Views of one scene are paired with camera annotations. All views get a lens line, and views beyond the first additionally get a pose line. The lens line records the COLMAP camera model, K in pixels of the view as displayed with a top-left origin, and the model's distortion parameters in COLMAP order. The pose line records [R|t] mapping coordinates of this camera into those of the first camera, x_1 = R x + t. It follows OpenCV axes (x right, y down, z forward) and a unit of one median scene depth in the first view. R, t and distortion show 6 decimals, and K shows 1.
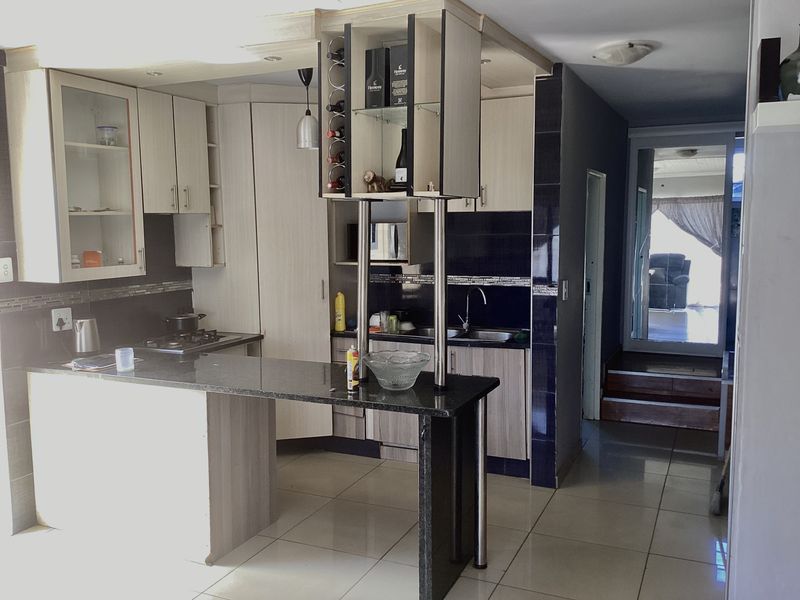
lens RADIAL K [[723.6, 0, 400.0], [0, 723.6, 300.0], [0, 0, 1]] dist [0.083531, -0.215244]
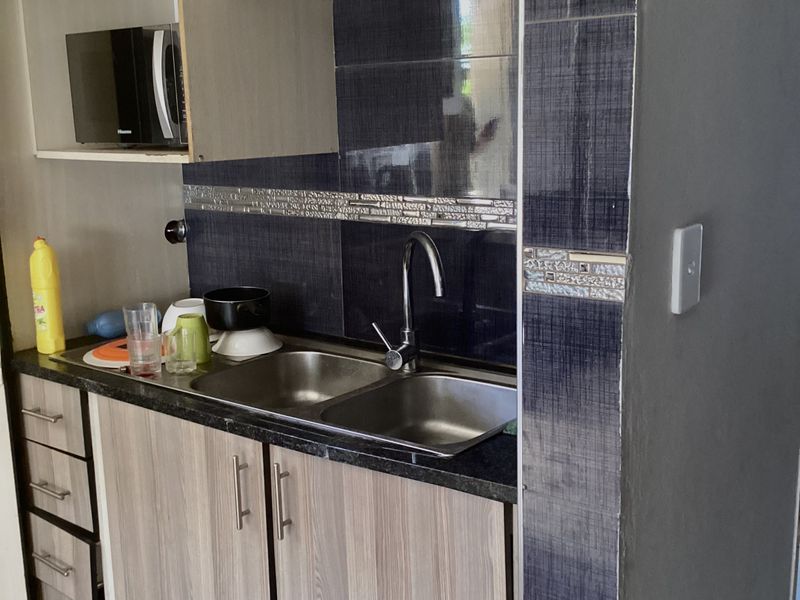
lens RADIAL K [[977.3, 0, 400.0], [0, 977.3, 300.0], [0, 0, 1]] dist [0.019226, 0.024285]
pose [[0.973129, 0.033080, -0.227872, 0.208027], [-0.010480, 0.994964, 0.099680, -0.034046], [0.230022, -0.094613, 0.968575, 0.660126]]
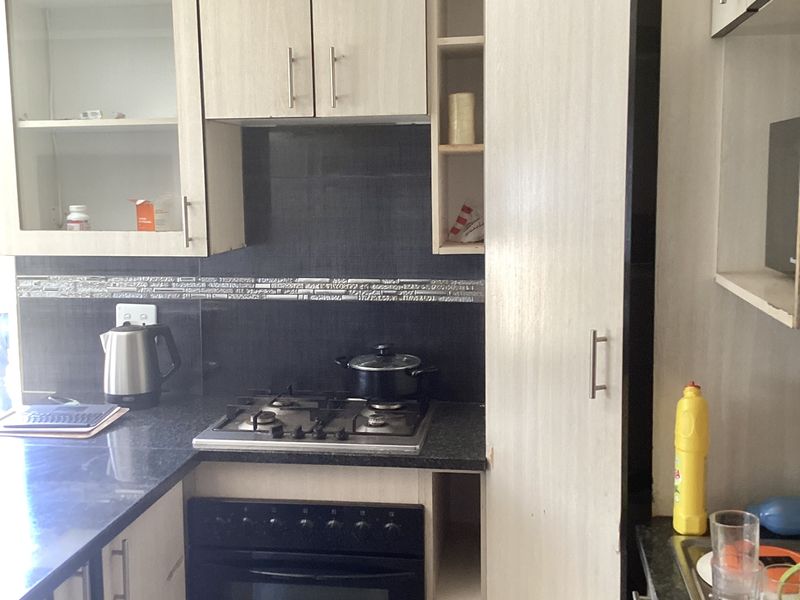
lens RADIAL K [[977.3, 0, 400.0], [0, 977.3, 300.0], [0, 0, 1]] dist [0.019226, 0.024285]
pose [[0.284951, 0.124263, -0.950453, 0.247768], [-0.095090, 0.990335, 0.100968, -0.076119], [0.953814, 0.061608, 0.294014, 0.883774]]
